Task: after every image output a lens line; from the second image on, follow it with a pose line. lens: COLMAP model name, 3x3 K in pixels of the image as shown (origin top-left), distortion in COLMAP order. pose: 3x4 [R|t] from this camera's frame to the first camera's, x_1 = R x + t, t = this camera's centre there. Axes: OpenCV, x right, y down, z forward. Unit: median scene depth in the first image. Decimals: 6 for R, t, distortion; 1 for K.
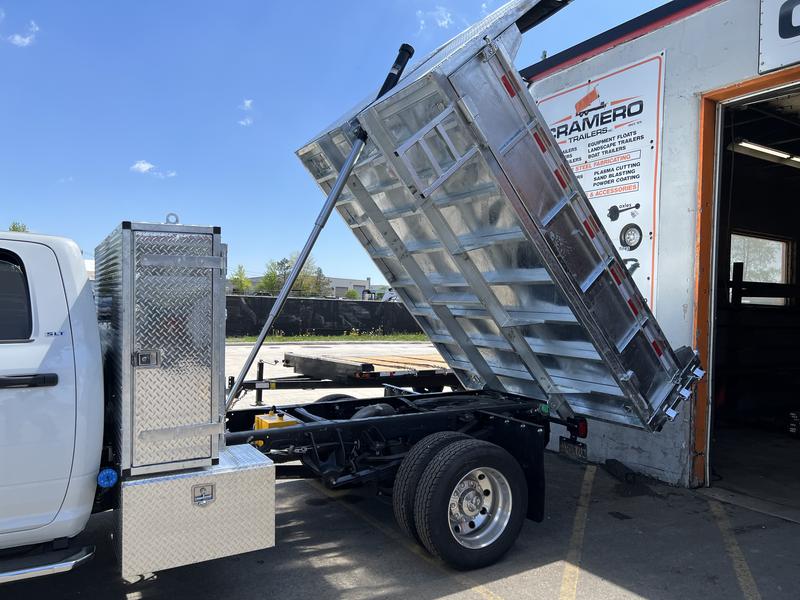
lens RADIAL K [[602.8, 0, 401.9], [0, 602.8, 301.1], [0, 0, 1]] dist [0.025021, -0.014885]
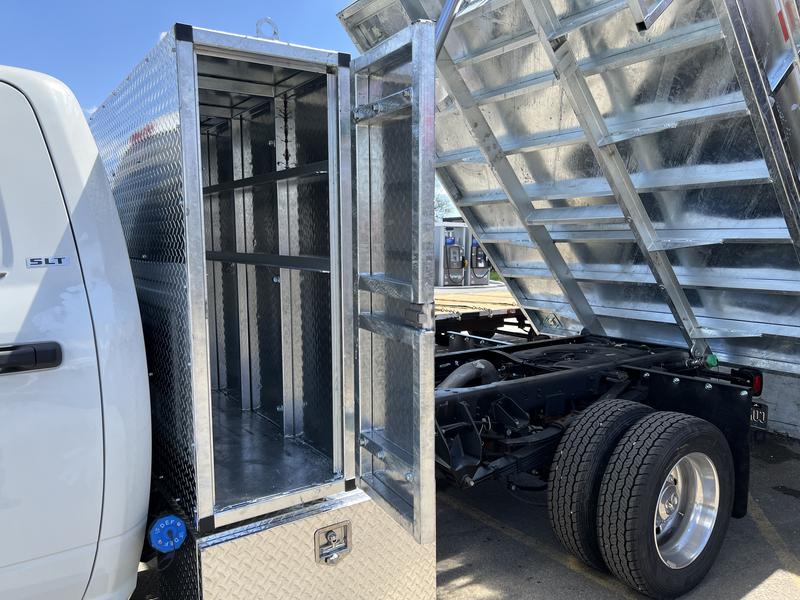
lens RADIAL K [[602.8, 0, 396.7], [0, 602.8, 299.2], [0, 0, 1]] dist [0.025021, -0.014885]
pose [[0.996537, -0.026681, 0.078755, -0.205105], [0.019242, 0.995410, 0.093751, 0.027295], [-0.080895, -0.091910, 0.992476, 0.303795]]
